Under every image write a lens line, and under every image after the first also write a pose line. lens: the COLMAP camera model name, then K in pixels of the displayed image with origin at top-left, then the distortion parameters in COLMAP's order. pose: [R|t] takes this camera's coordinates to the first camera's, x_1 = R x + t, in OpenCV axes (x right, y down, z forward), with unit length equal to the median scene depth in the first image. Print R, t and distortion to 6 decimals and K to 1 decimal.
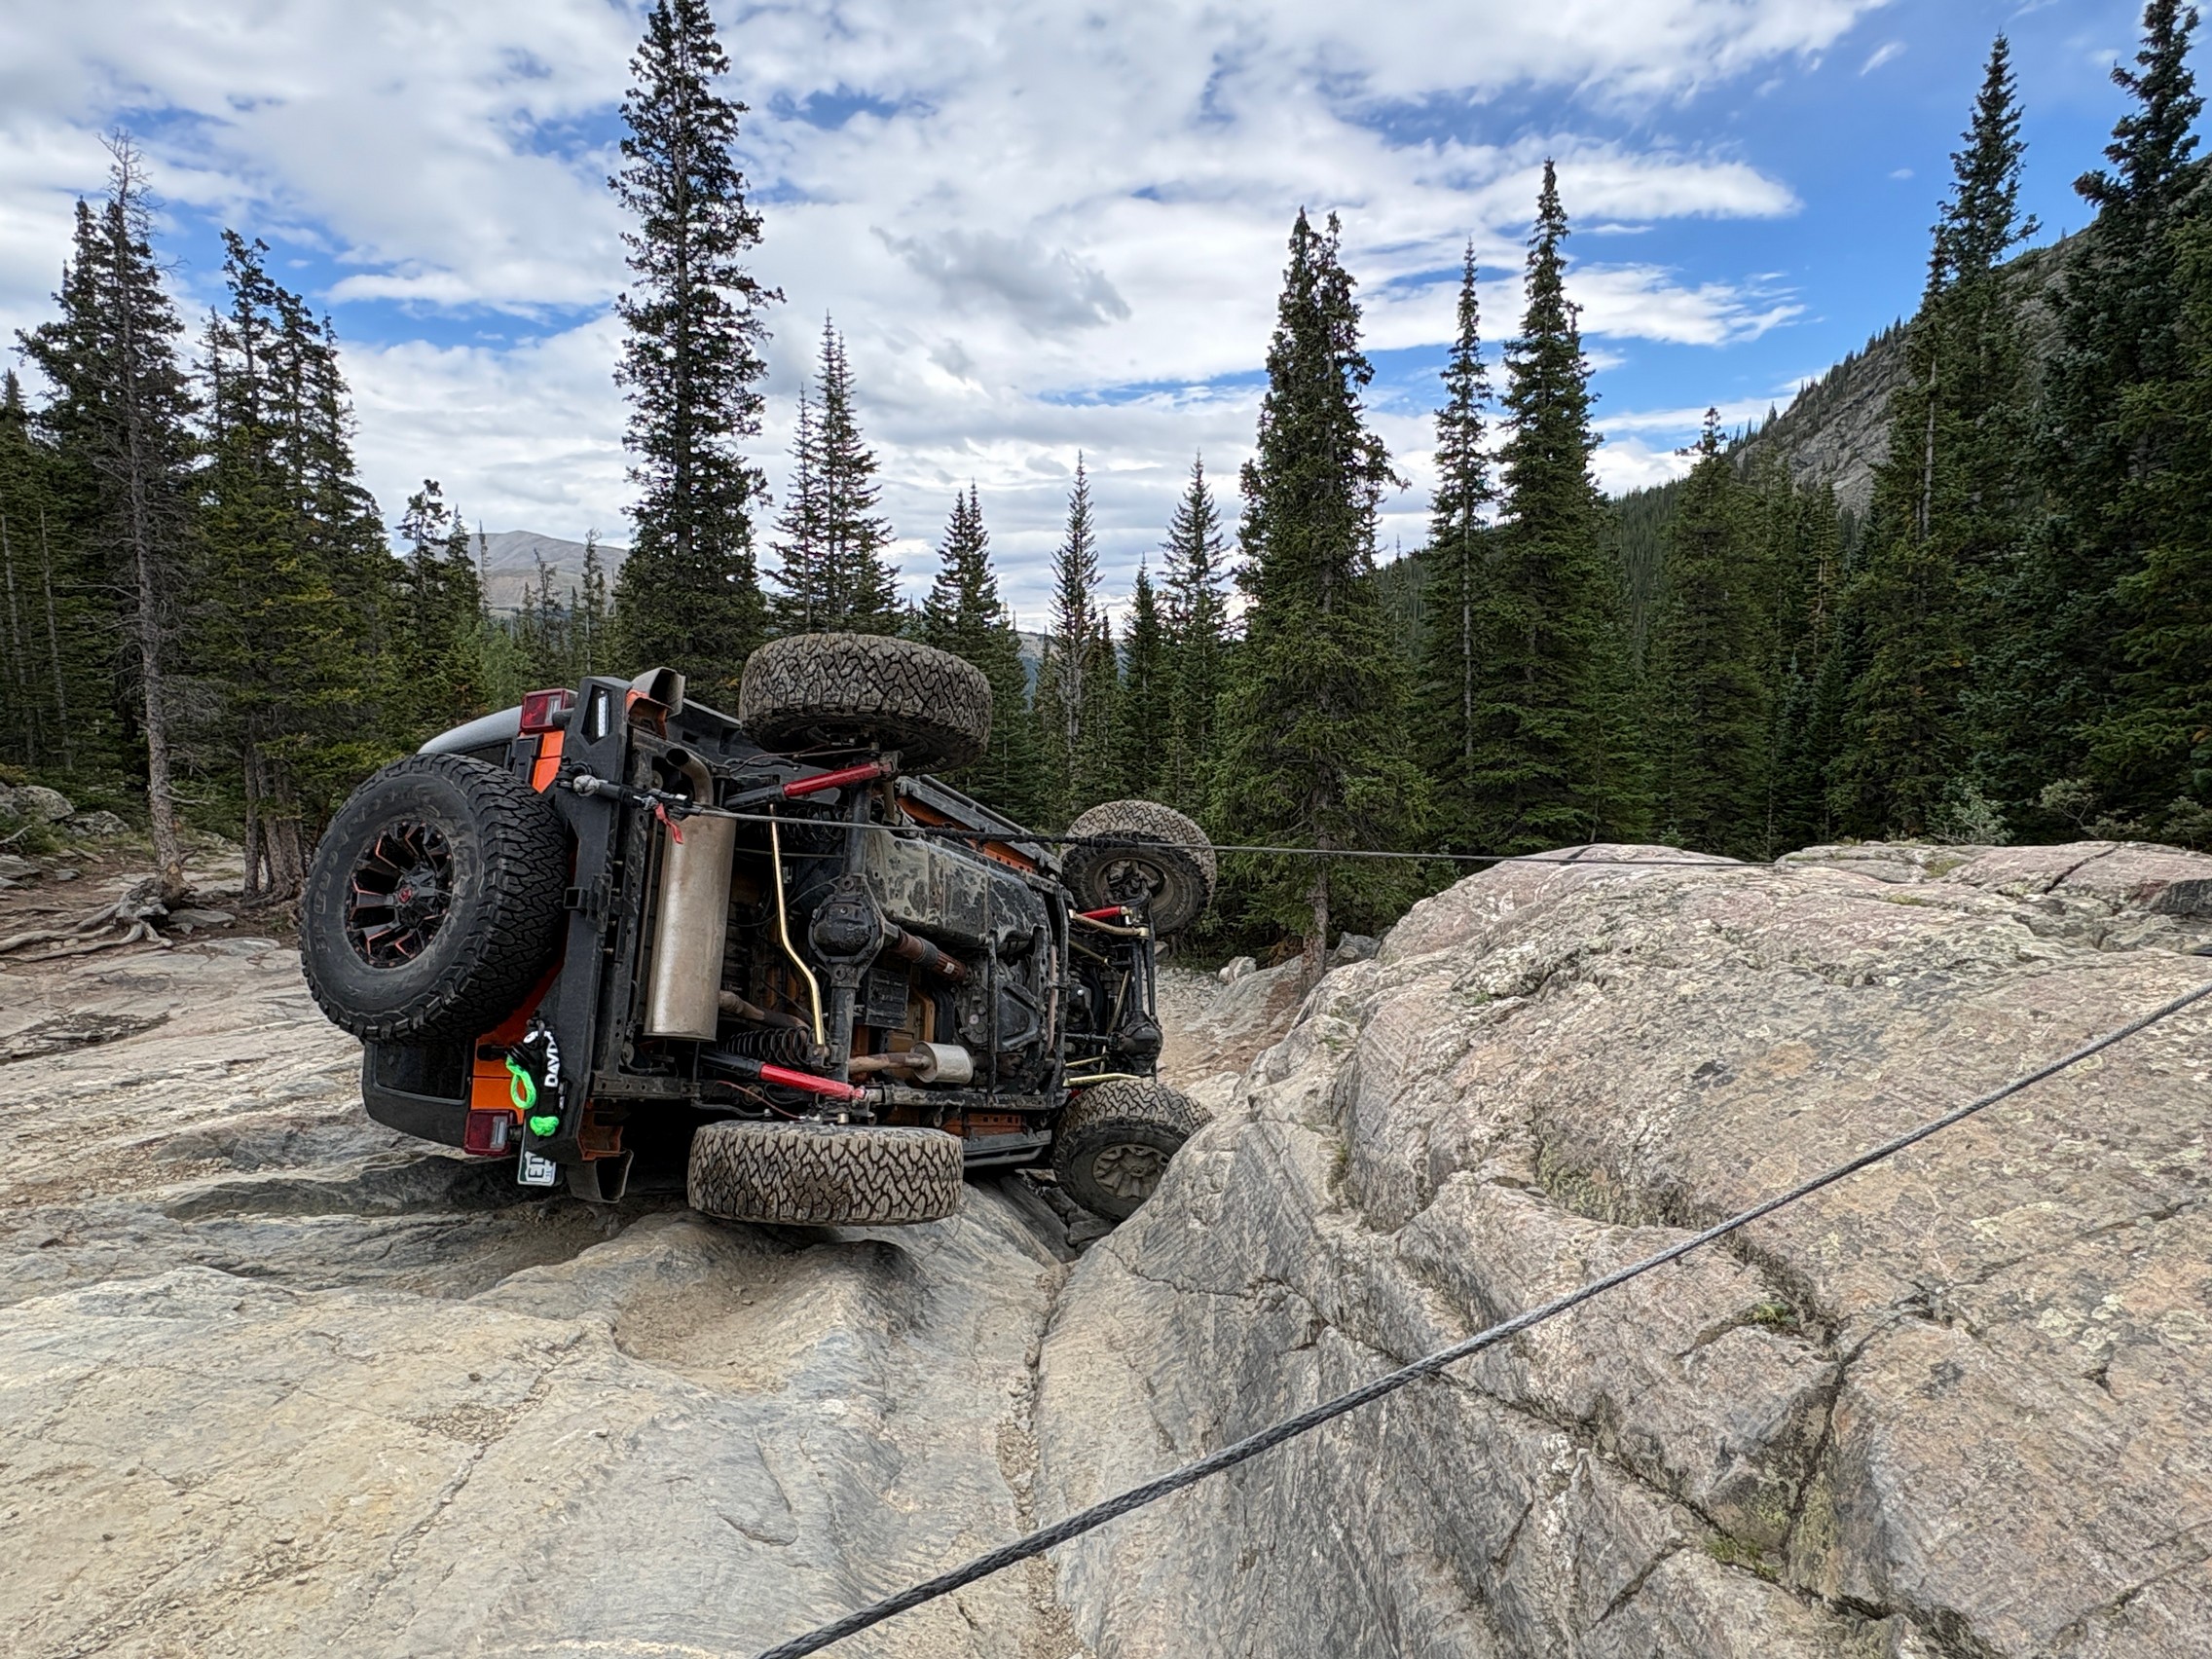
lens RADIAL K [[1284.7, 0, 1100.9], [0, 1284.7, 826.6], [0, 0, 1]] dist [0.005235, 0.001417]
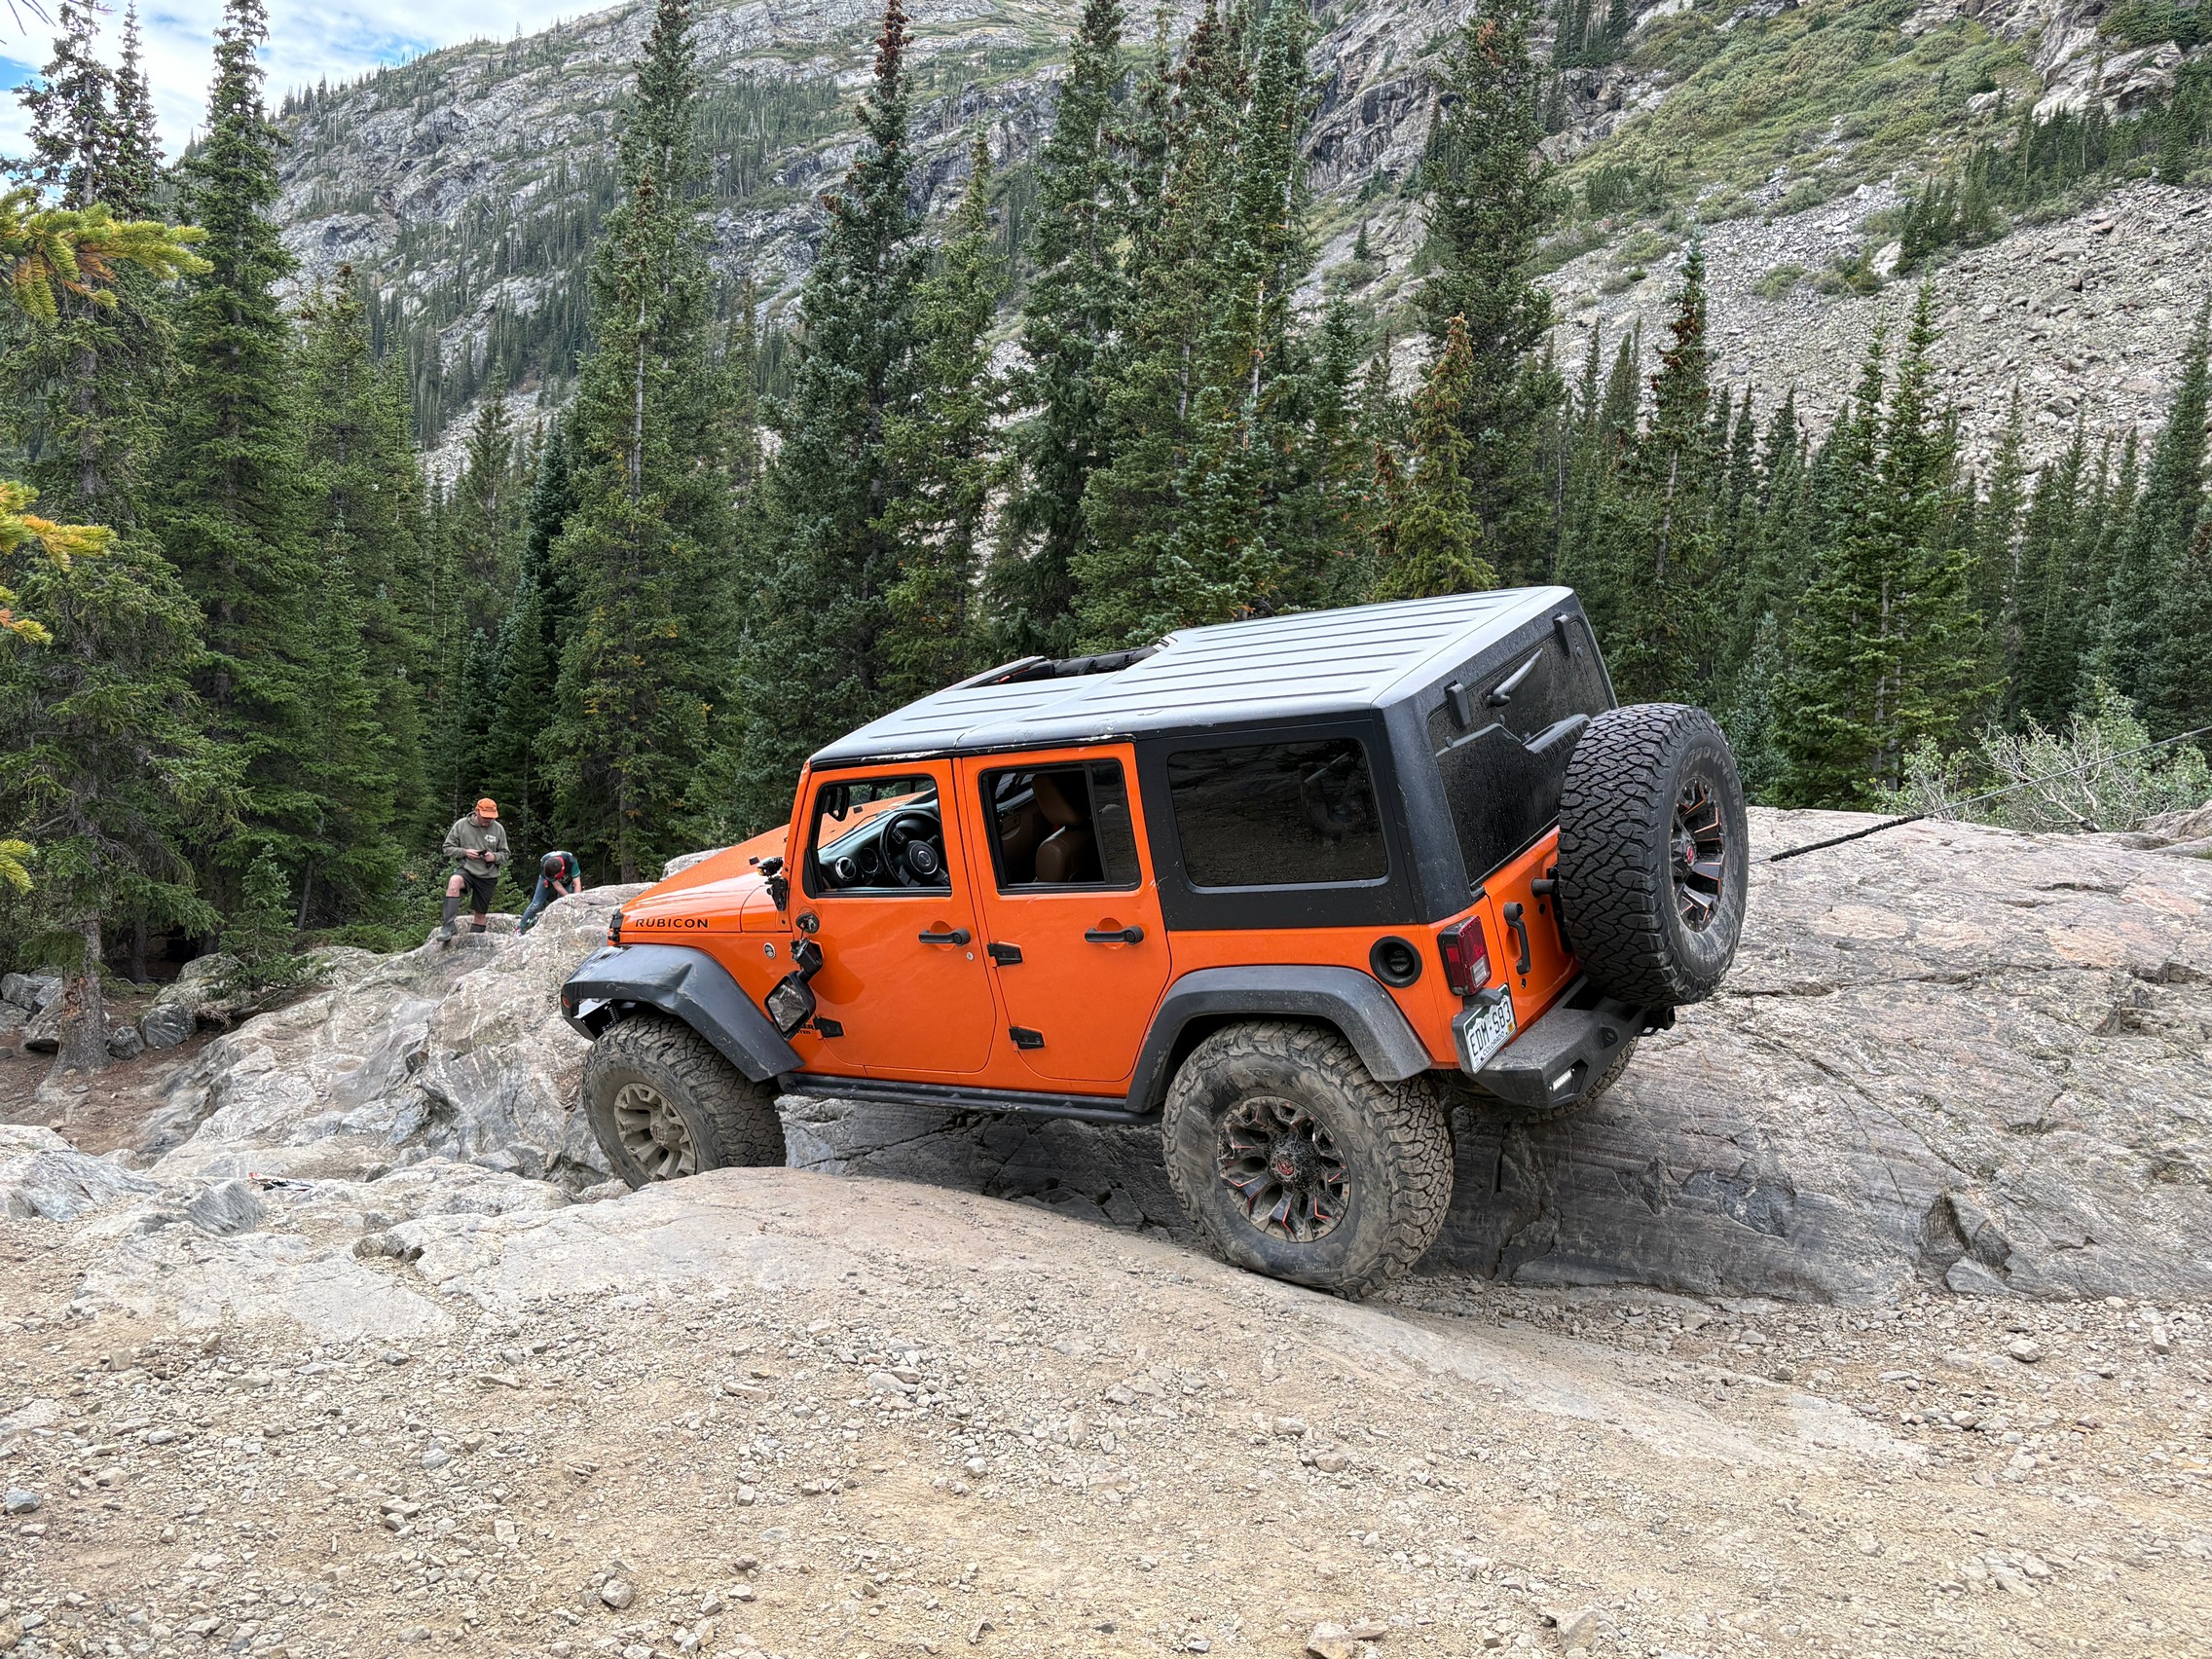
lens RADIAL K [[1985.9, 0, 1105.3], [0, 1985.9, 826.6], [0, 0, 1]] dist [0.009472, -0.001524]
pose [[0.595148, -0.018201, 0.803410, -0.295806], [0.004463, 0.999803, 0.019345, -0.013229], [-0.803603, -0.007928, 0.595112, -0.103750]]
